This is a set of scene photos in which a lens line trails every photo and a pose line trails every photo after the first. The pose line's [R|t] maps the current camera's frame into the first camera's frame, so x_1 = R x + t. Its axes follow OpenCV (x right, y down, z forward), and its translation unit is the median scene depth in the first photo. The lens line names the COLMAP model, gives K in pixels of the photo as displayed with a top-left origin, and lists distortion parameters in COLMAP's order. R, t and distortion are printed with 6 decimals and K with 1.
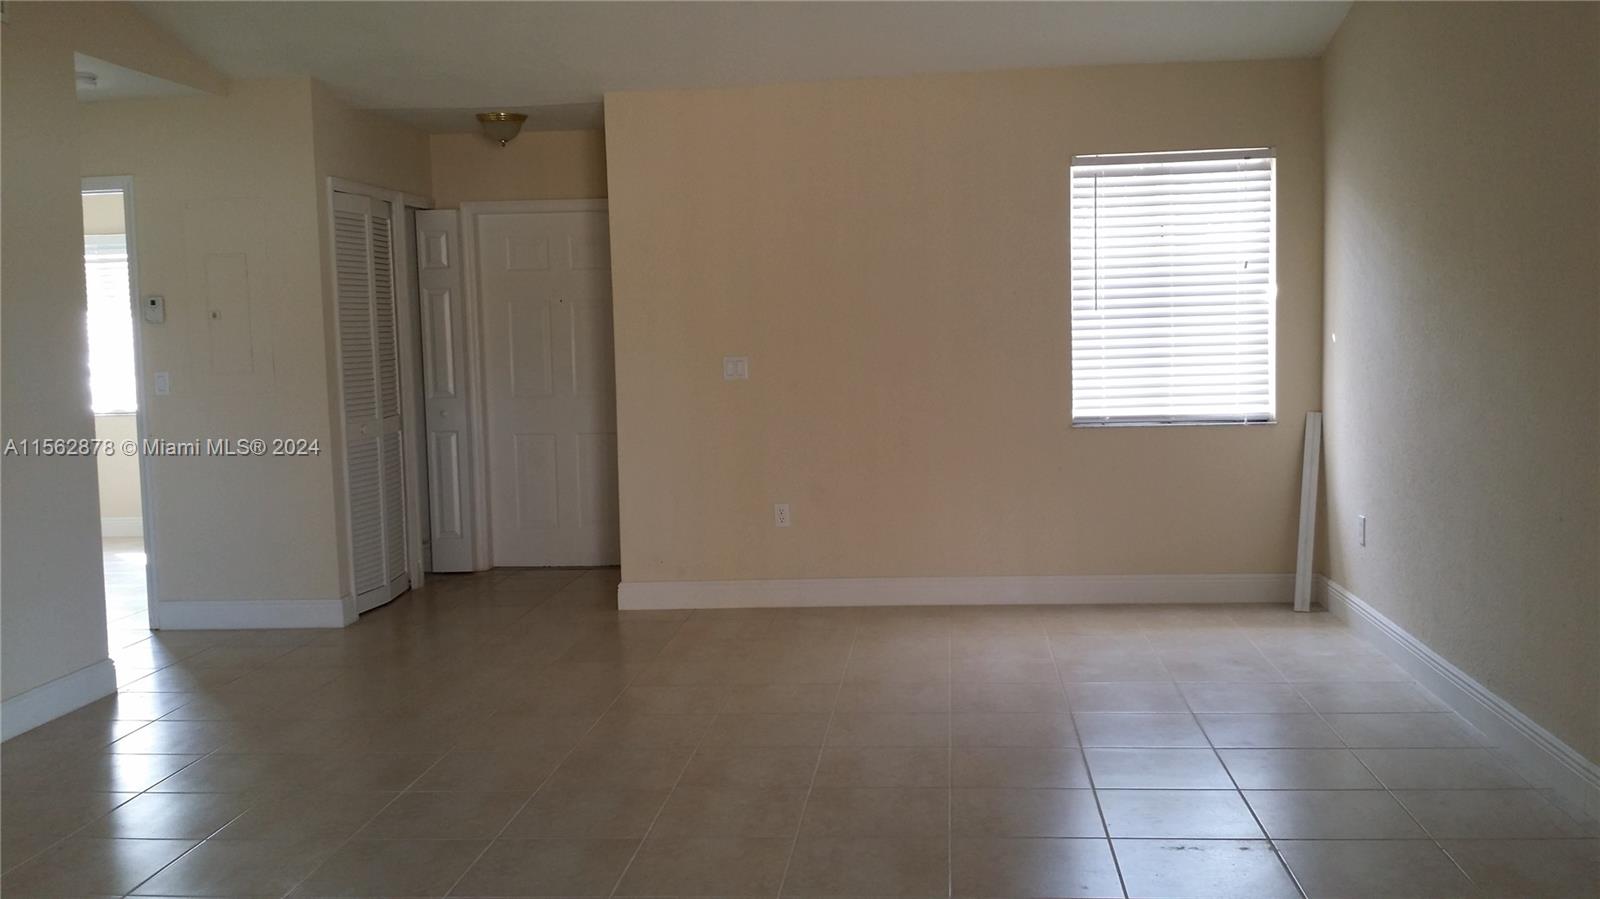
lens RADIAL K [[1466.4, 0, 800.0], [0, 1466.4, 449.5], [0, 0, 1]] dist [0.092571, -0.203870]
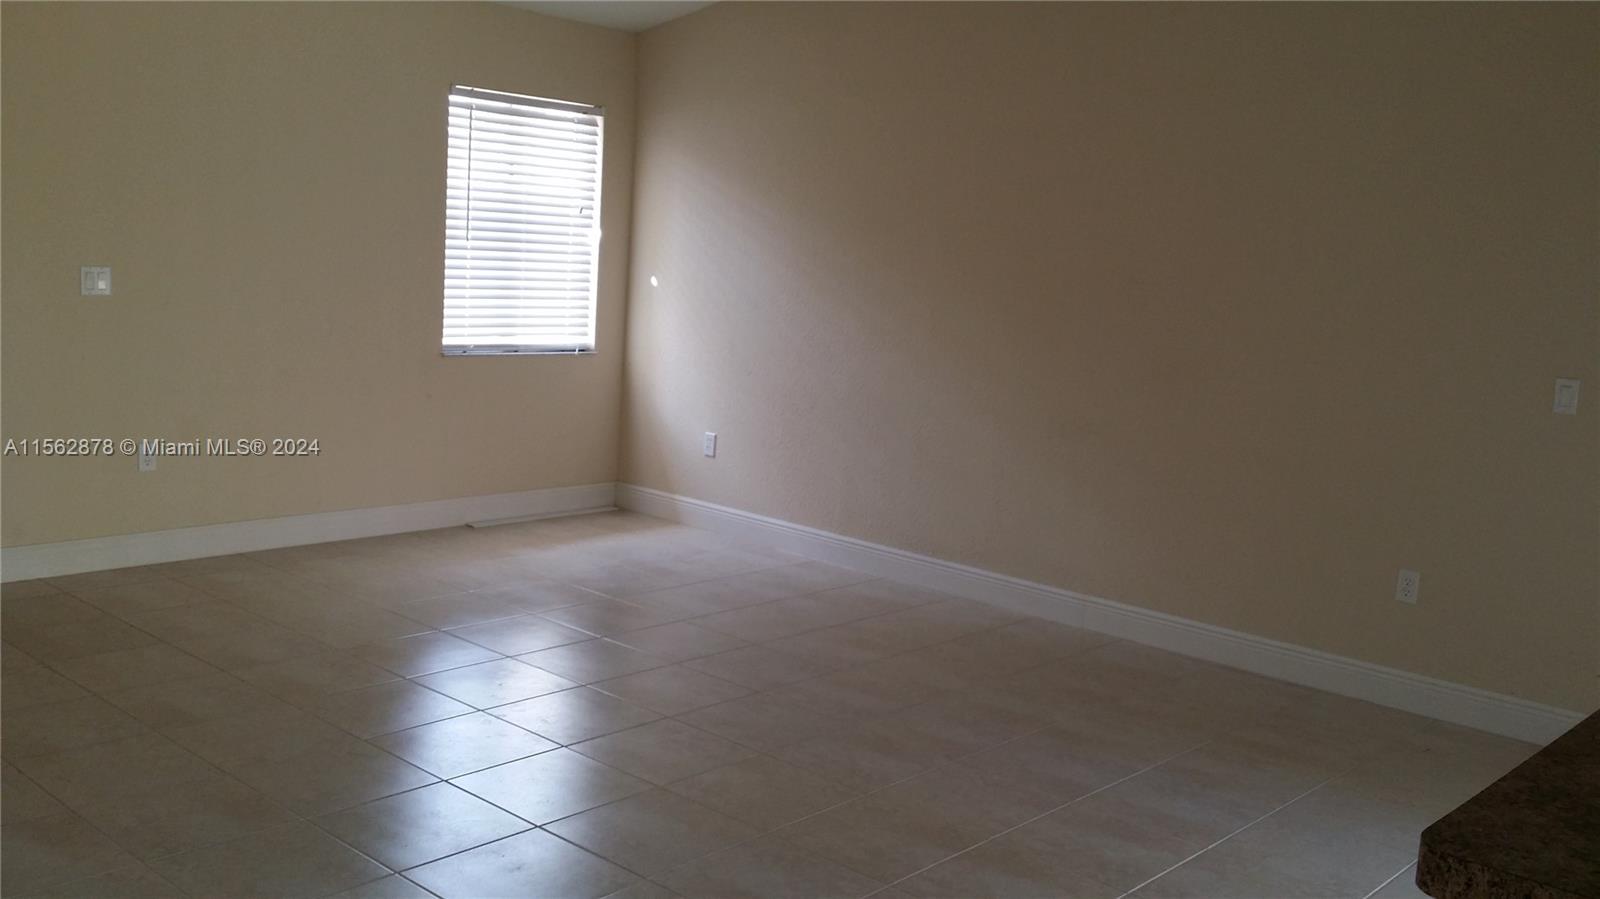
lens RADIAL K [[1466.4, 0, 800.0], [0, 1466.4, 449.5], [0, 0, 1]] dist [0.092571, -0.203870]
pose [[0.581608, -0.049783, 0.811945, -0.505224], [-0.005998, 0.997836, 0.065476, -0.018475], [-0.813447, -0.042951, 0.580051, 0.213444]]
